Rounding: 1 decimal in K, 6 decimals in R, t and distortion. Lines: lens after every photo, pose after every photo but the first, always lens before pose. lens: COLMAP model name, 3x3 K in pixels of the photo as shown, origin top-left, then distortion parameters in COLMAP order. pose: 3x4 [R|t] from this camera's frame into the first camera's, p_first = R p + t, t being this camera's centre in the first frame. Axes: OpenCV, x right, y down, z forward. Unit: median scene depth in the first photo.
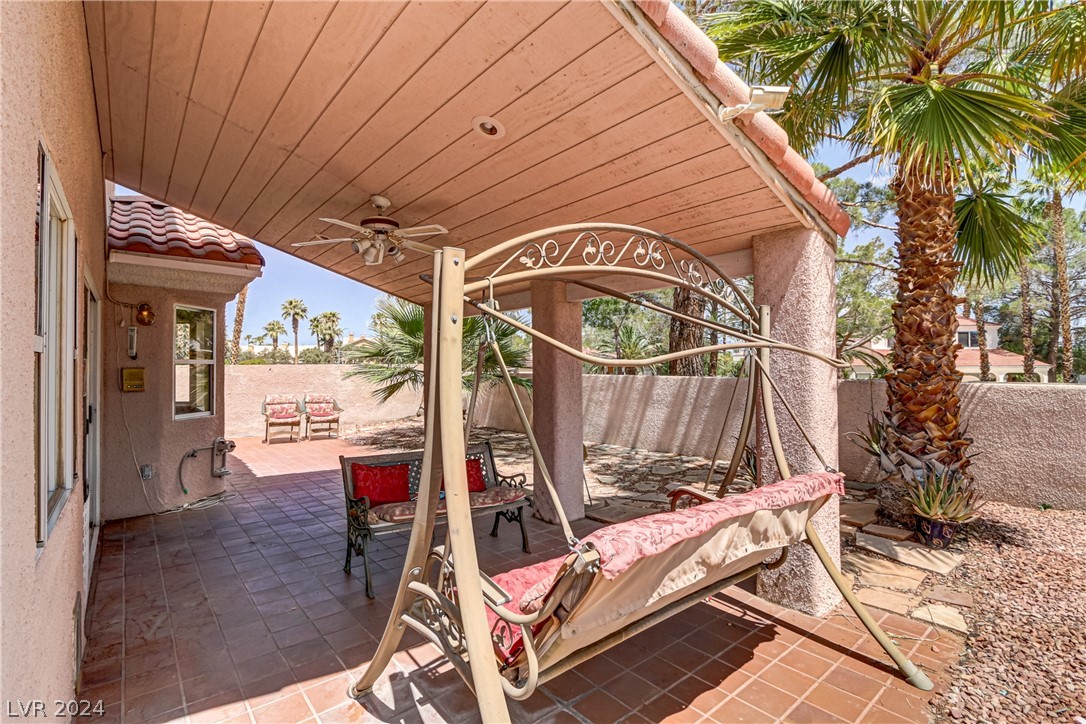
lens RADIAL K [[491.6, 0, 536.0], [0, 491.6, 359.9], [0, 0, 1]] dist [0.000615, 0.001121]
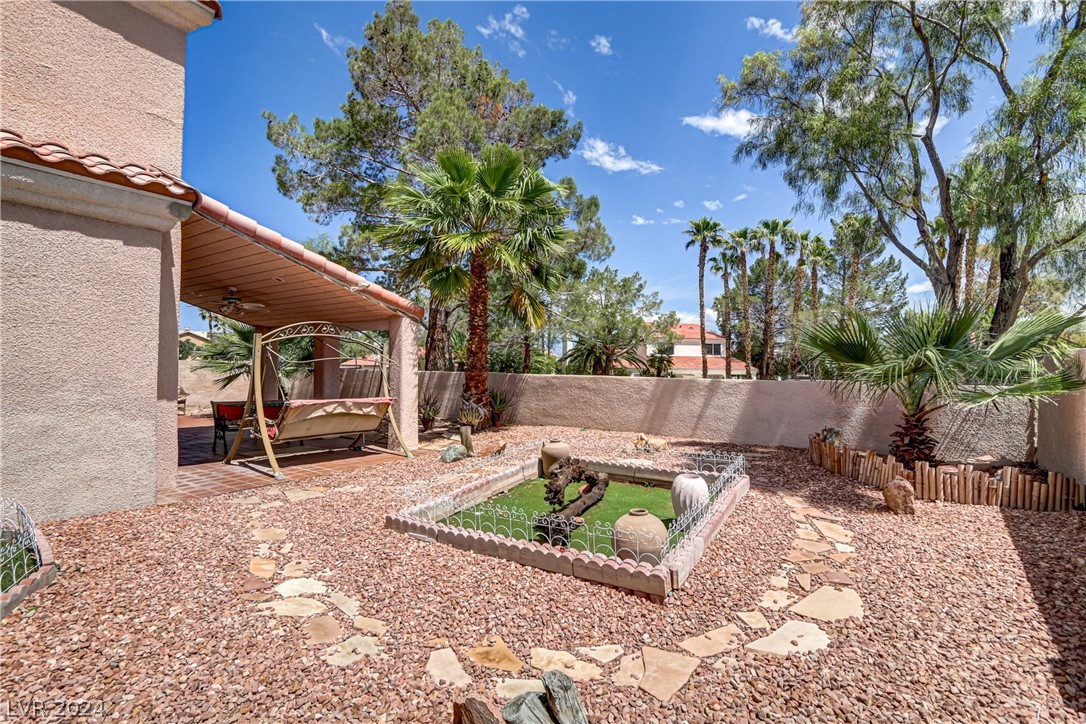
lens RADIAL K [[514.2, 0, 543.0], [0, 514.2, 362.0], [0, 0, 1]] dist [-0.001554, 0.000097]
pose [[0.962098, 0.016051, 0.272232, 0.188640], [-0.017424, 0.999845, 0.002627, -0.008693], [-0.272147, -0.007271, 0.962228, -0.747353]]
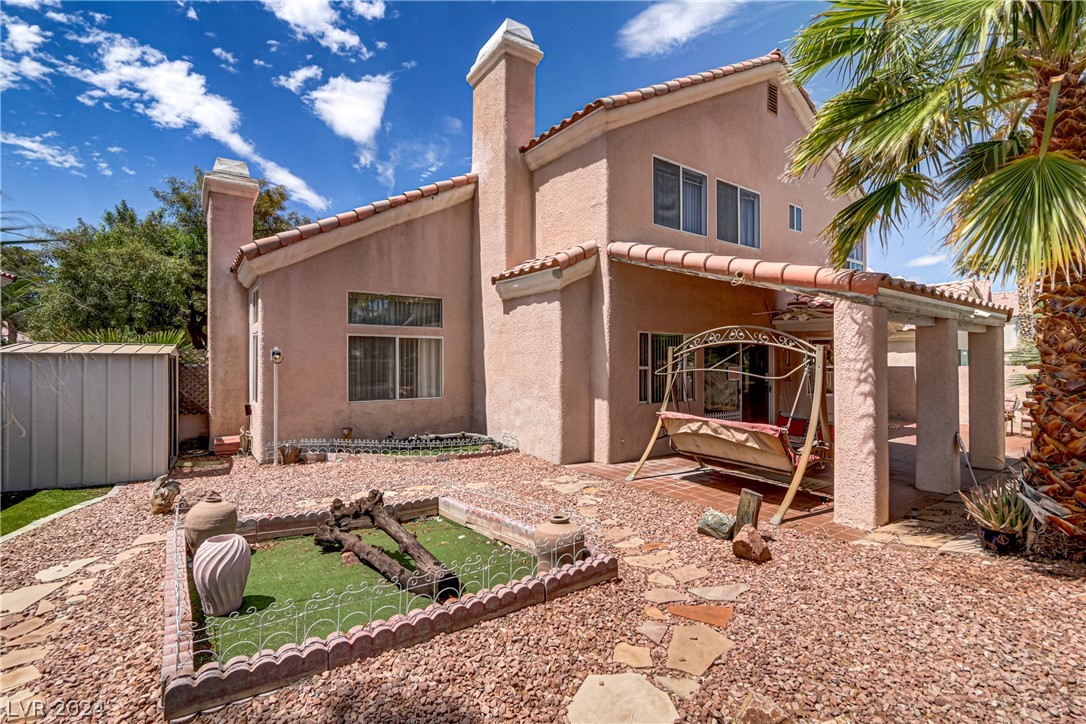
lens RADIAL K [[491.6, 0, 536.0], [0, 491.6, 359.9], [0, 0, 1]] dist [0.000615, 0.001121]
pose [[-0.094614, -0.009223, -0.995471, 0.851183], [0.005867, 0.999935, -0.009822, -0.015048], [0.995497, -0.006770, -0.094554, 0.040955]]
